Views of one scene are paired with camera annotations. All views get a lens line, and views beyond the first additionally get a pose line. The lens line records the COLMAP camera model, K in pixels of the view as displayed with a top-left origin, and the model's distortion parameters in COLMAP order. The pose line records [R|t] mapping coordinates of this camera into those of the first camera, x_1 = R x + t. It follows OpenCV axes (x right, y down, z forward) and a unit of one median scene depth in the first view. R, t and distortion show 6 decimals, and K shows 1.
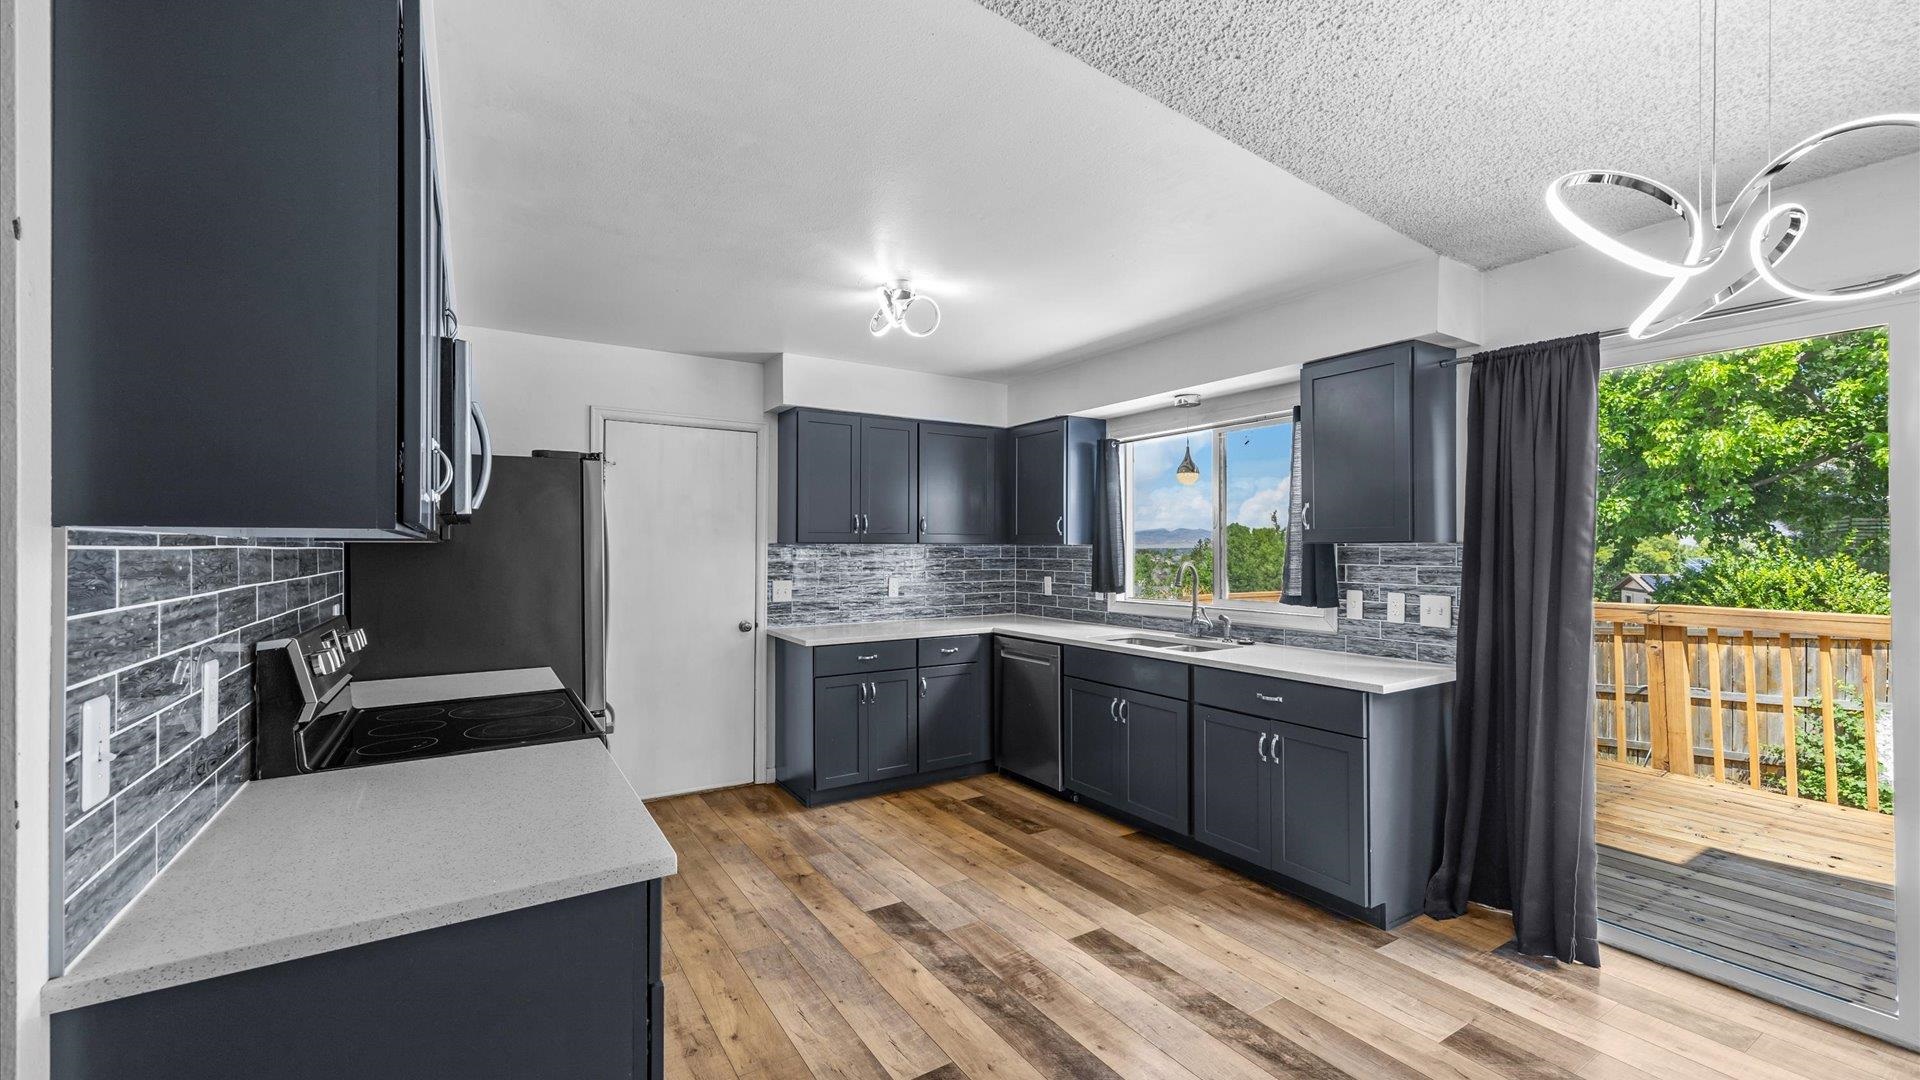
lens RADIAL K [[766.1, 0, 959.3], [0, 766.1, 544.9], [0, 0, 1]] dist [0.006701, -0.000181]
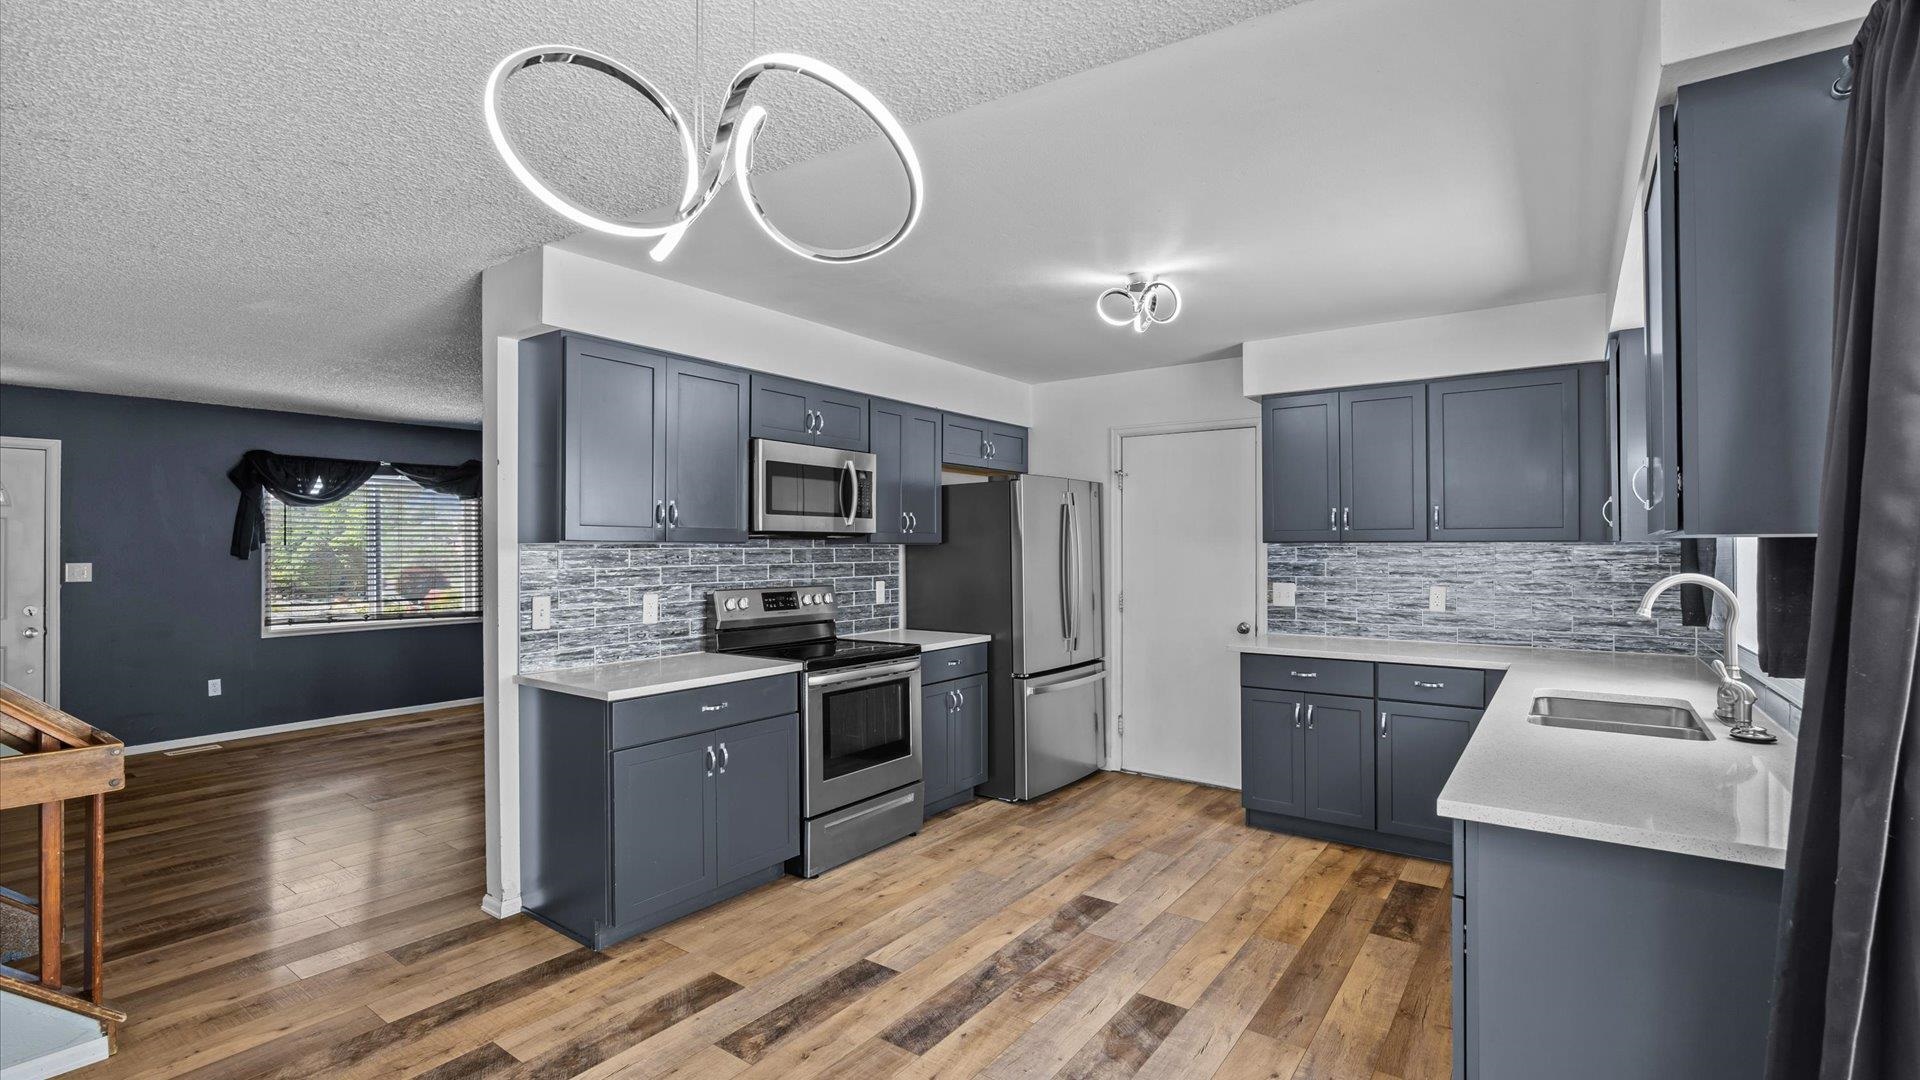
lens RADIAL K [[842.1, 0, 965.2], [0, 842.1, 547.2], [0, 0, 1]] dist [-0.002306, -0.000143]
pose [[0.370561, -0.002560, -0.928804, 0.743264], [0.009553, 0.999954, 0.001055, -0.001817], [0.928759, -0.009263, 0.370569, 0.353434]]
